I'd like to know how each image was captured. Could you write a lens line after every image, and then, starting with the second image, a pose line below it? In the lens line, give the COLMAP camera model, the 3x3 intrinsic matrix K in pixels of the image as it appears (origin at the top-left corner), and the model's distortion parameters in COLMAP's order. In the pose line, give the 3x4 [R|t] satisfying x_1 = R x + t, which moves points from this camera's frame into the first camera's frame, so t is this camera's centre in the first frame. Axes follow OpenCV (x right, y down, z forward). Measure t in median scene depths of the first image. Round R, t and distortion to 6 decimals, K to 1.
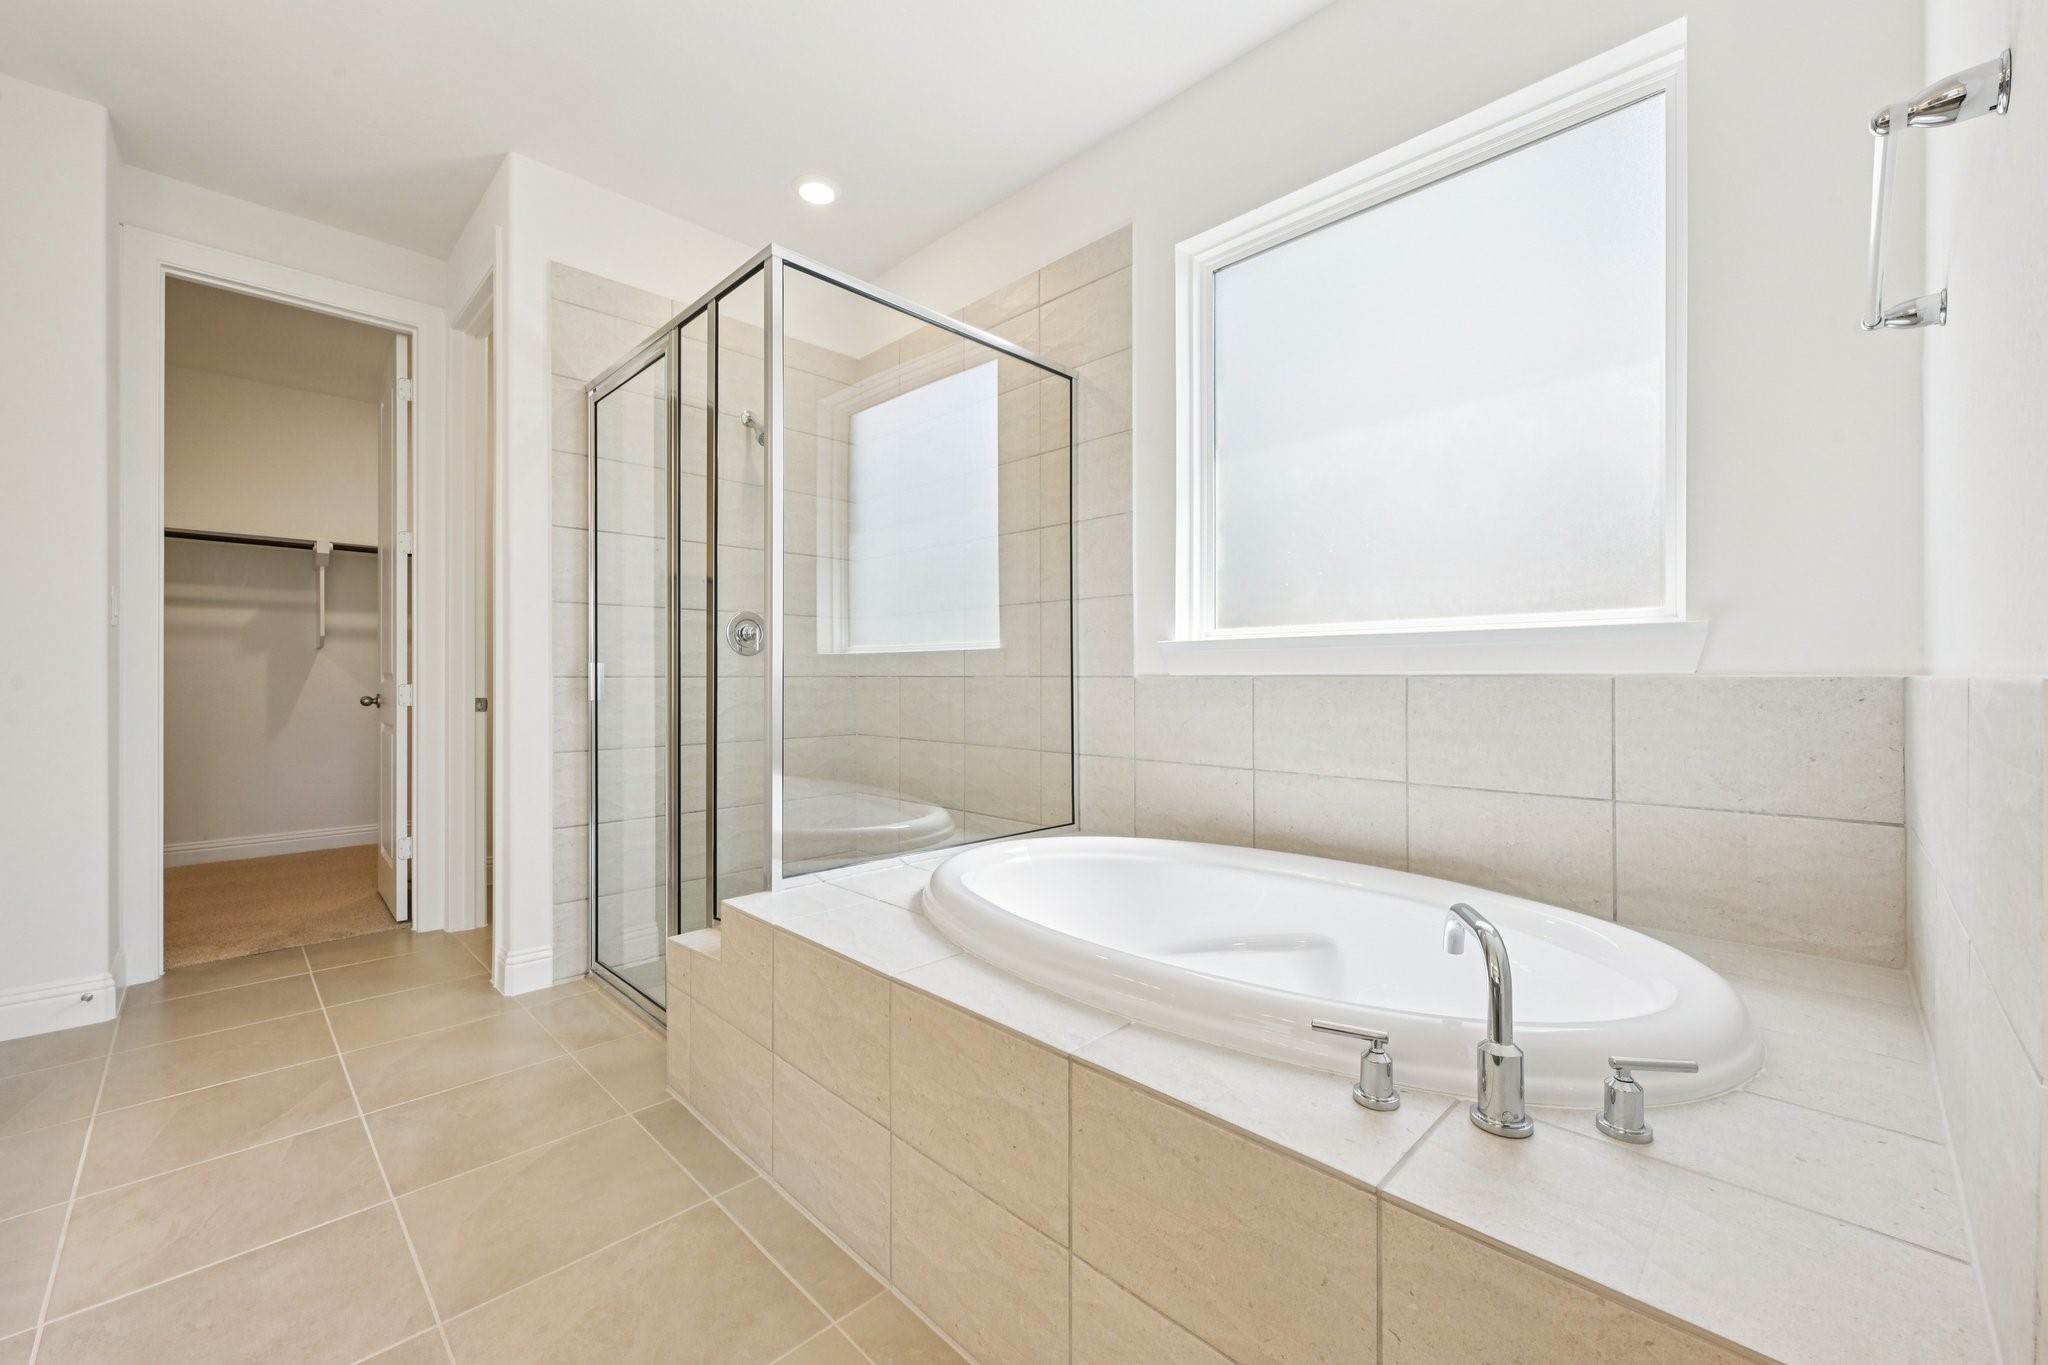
lens RADIAL K [[817.9, 0, 1014.3], [0, 817.9, 686.9], [0, 0, 1]] dist [0.002153, -0.000769]
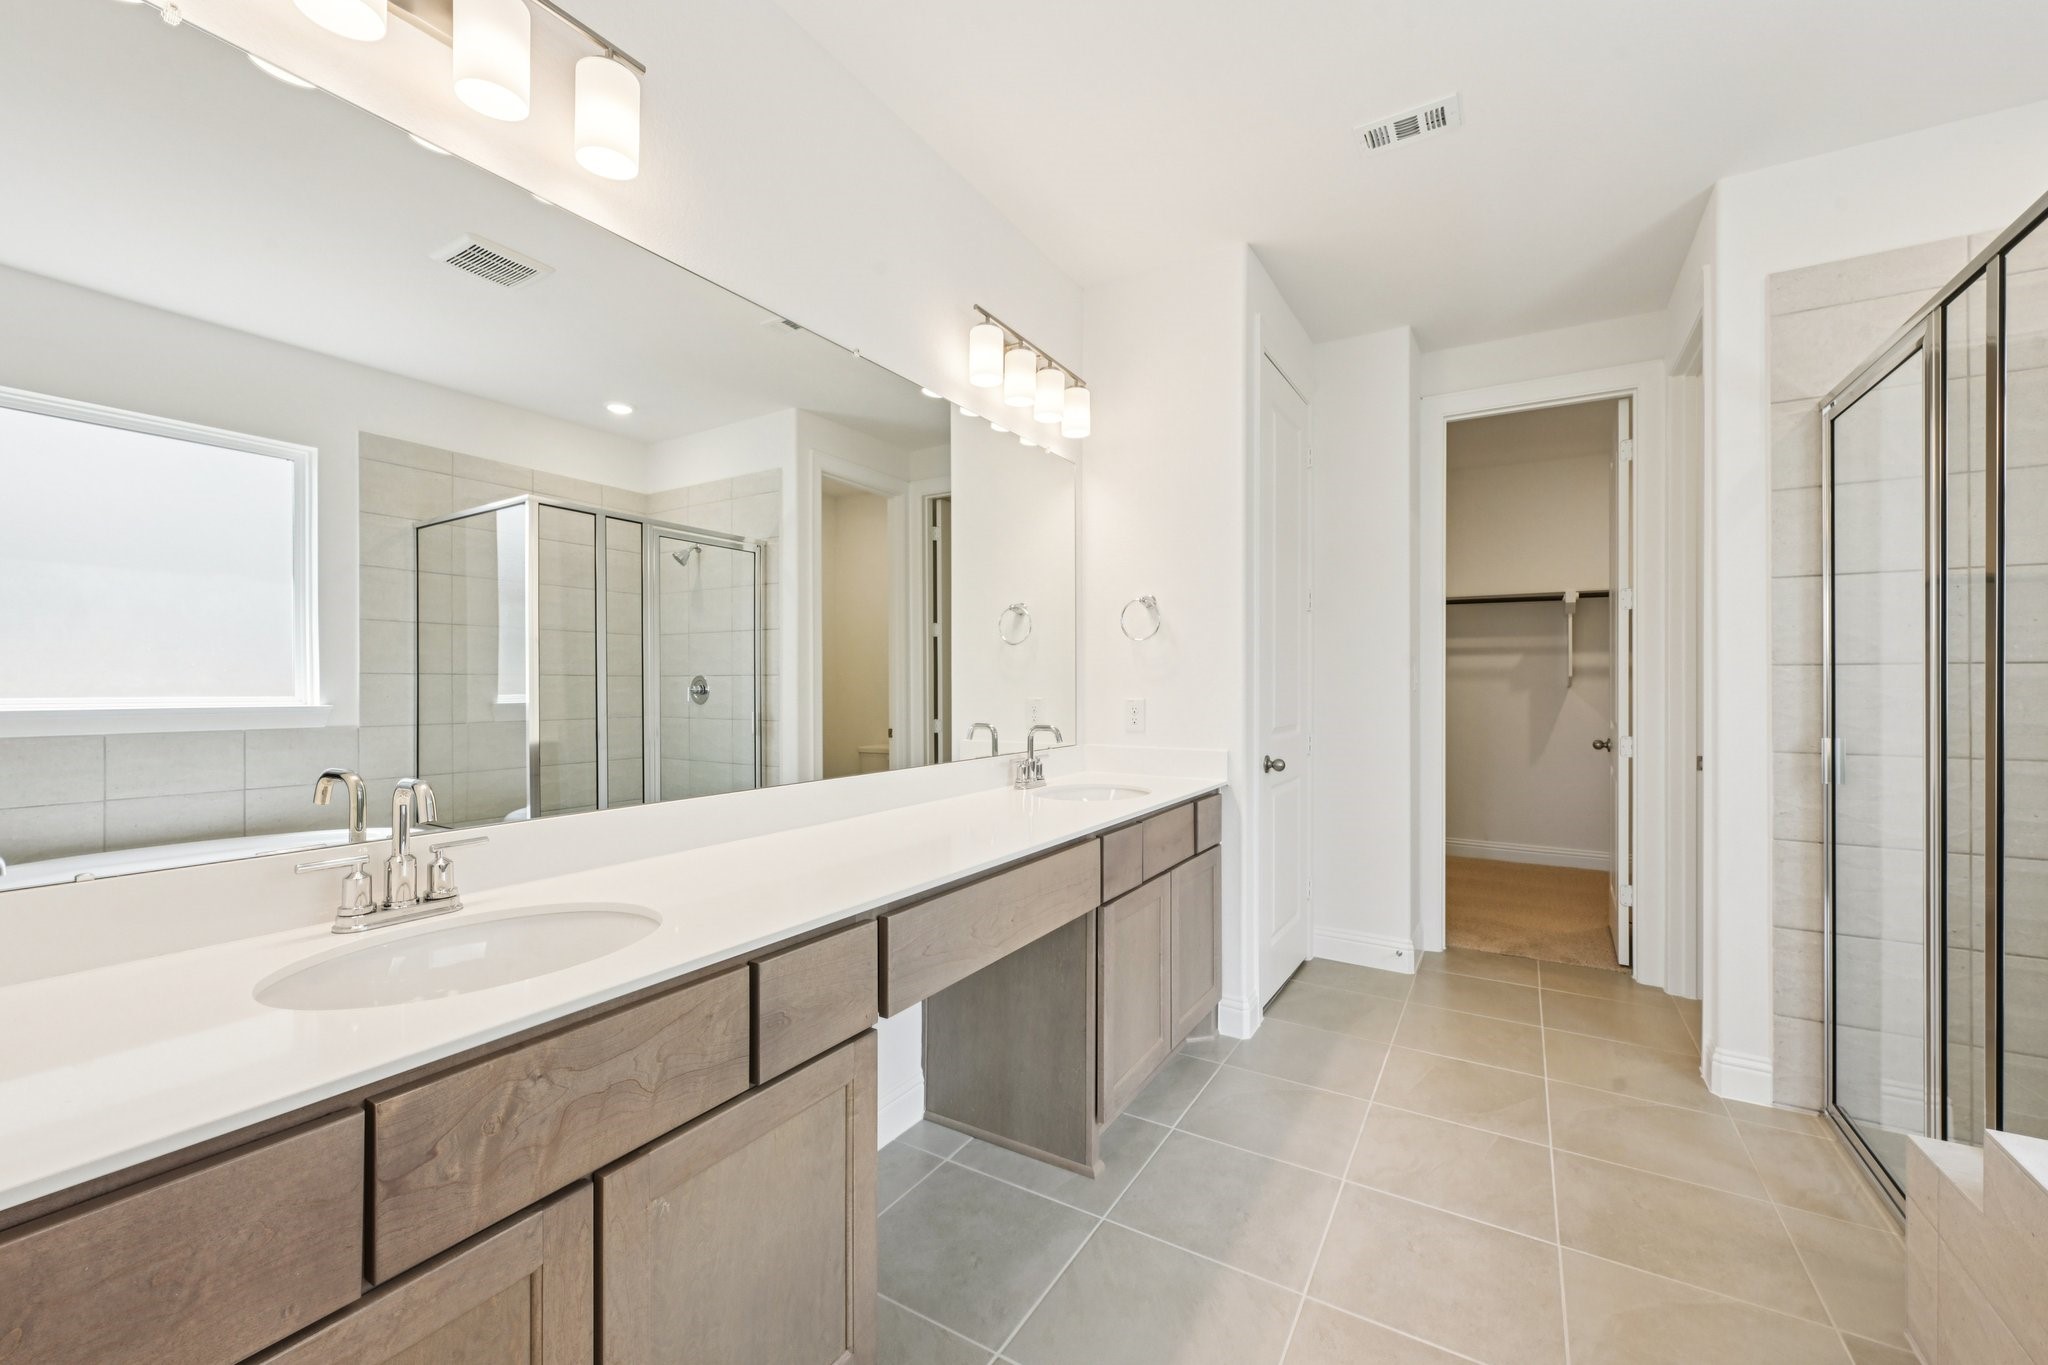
lens RADIAL K [[817.9, 0, 1021.9], [0, 817.9, 676.9], [0, 0, 1]] dist [0.002153, -0.000769]
pose [[0.236814, -0.003549, -0.971549, 0.091850], [-0.000739, 0.999992, -0.003833, -0.086023], [0.971555, 0.001626, 0.236810, 0.017566]]
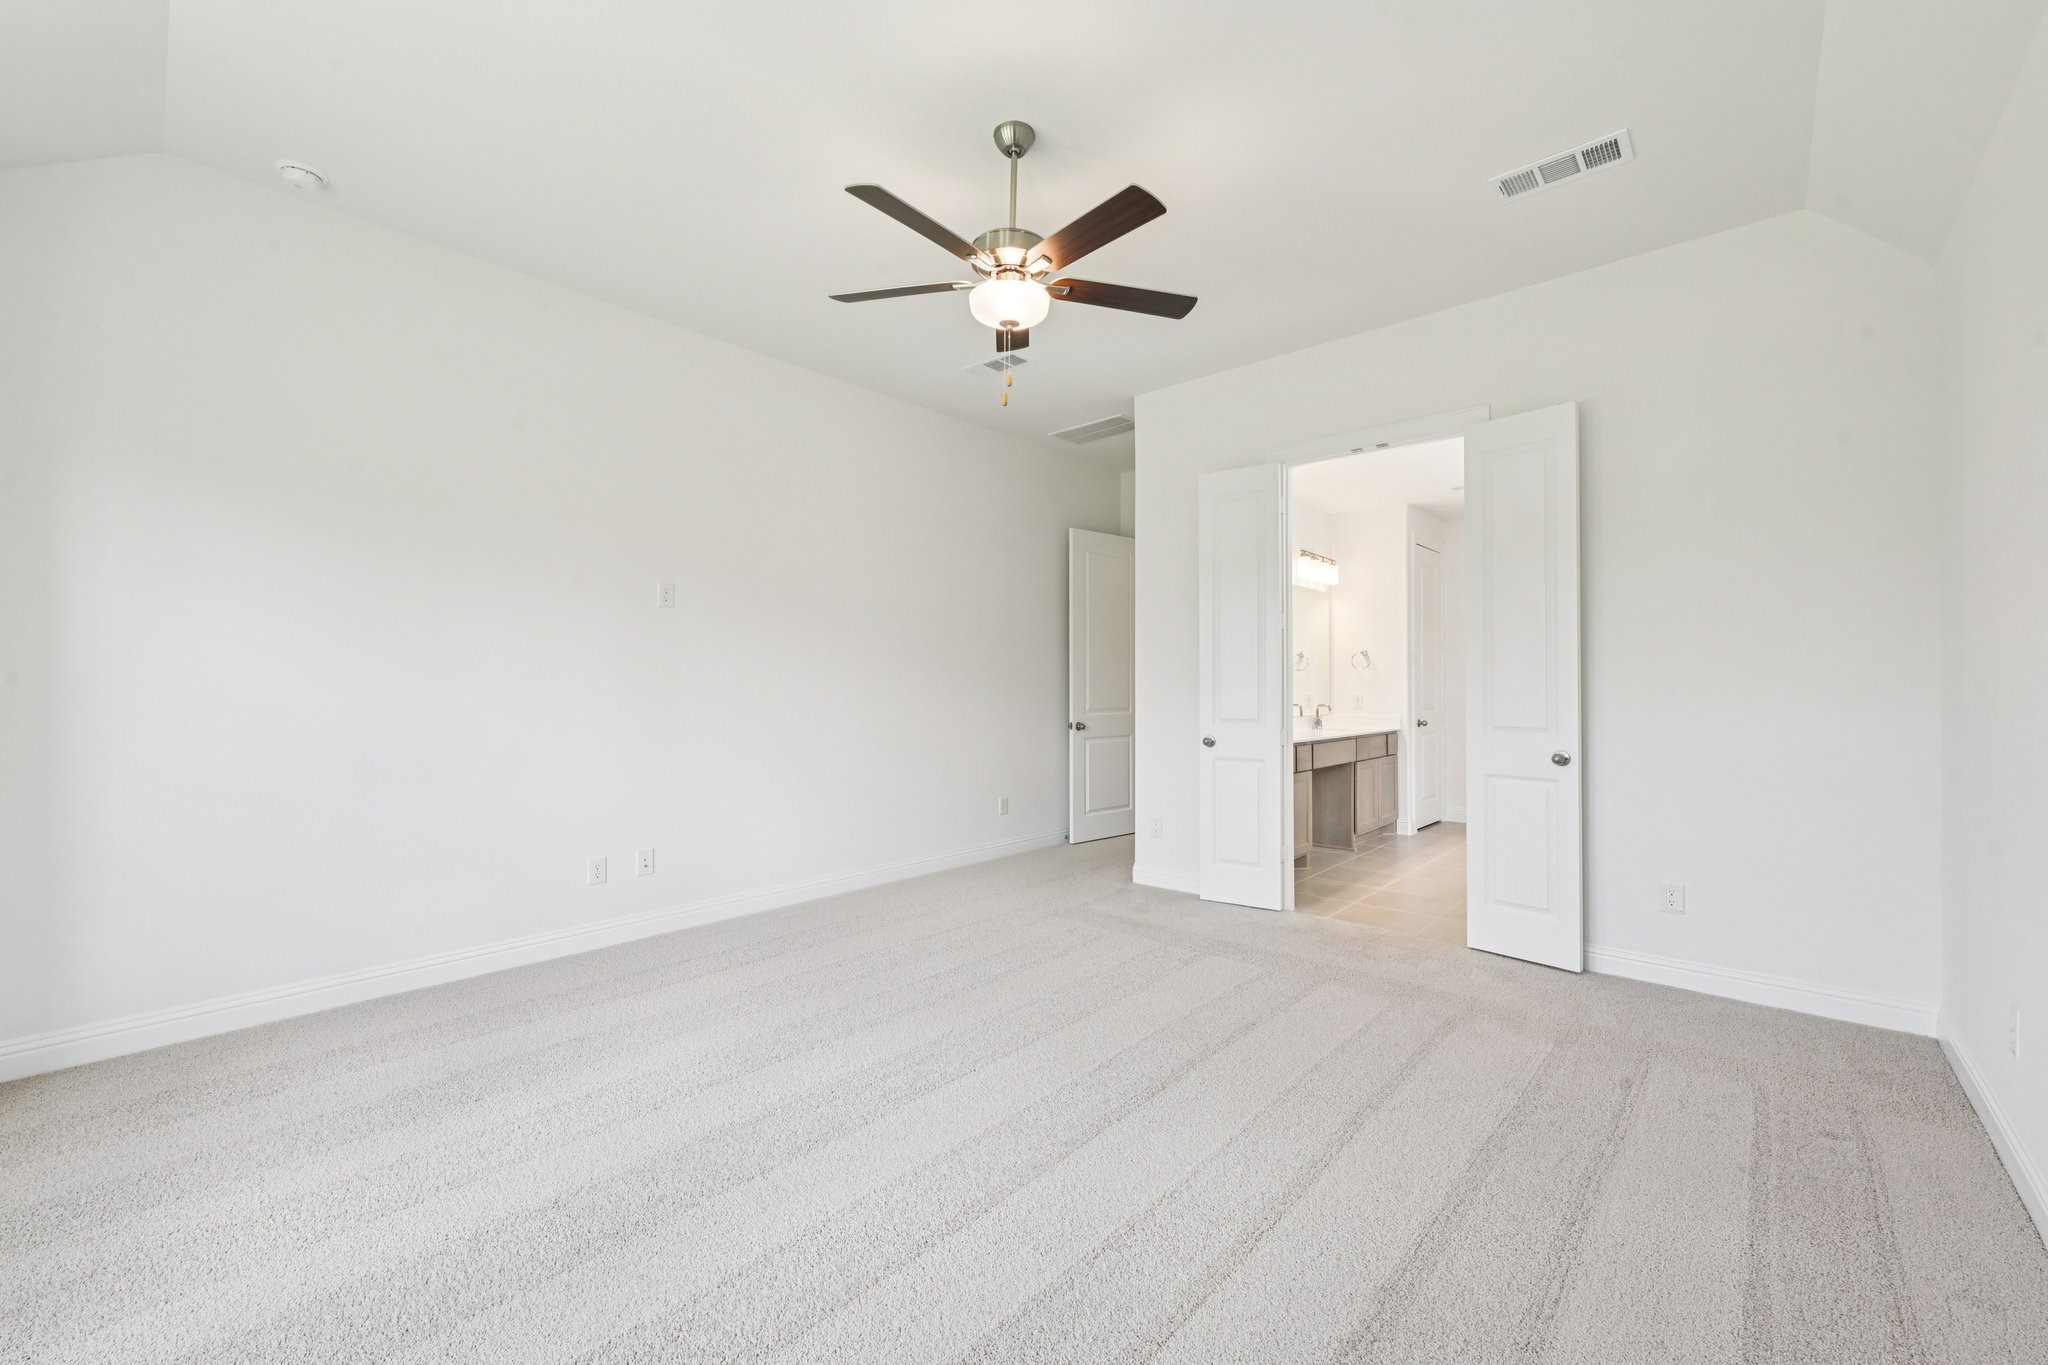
lens RADIAL K [[817.9, 0, 1017.3], [0, 817.9, 673.3], [0, 0, 1]] dist [0.002153, -0.000769]
pose [[0.047591, -0.010327, -0.998814, 1.742589], [0.001449, 0.999946, -0.010270, -0.104525], [0.998866, -0.000959, 0.047603, -0.853029]]
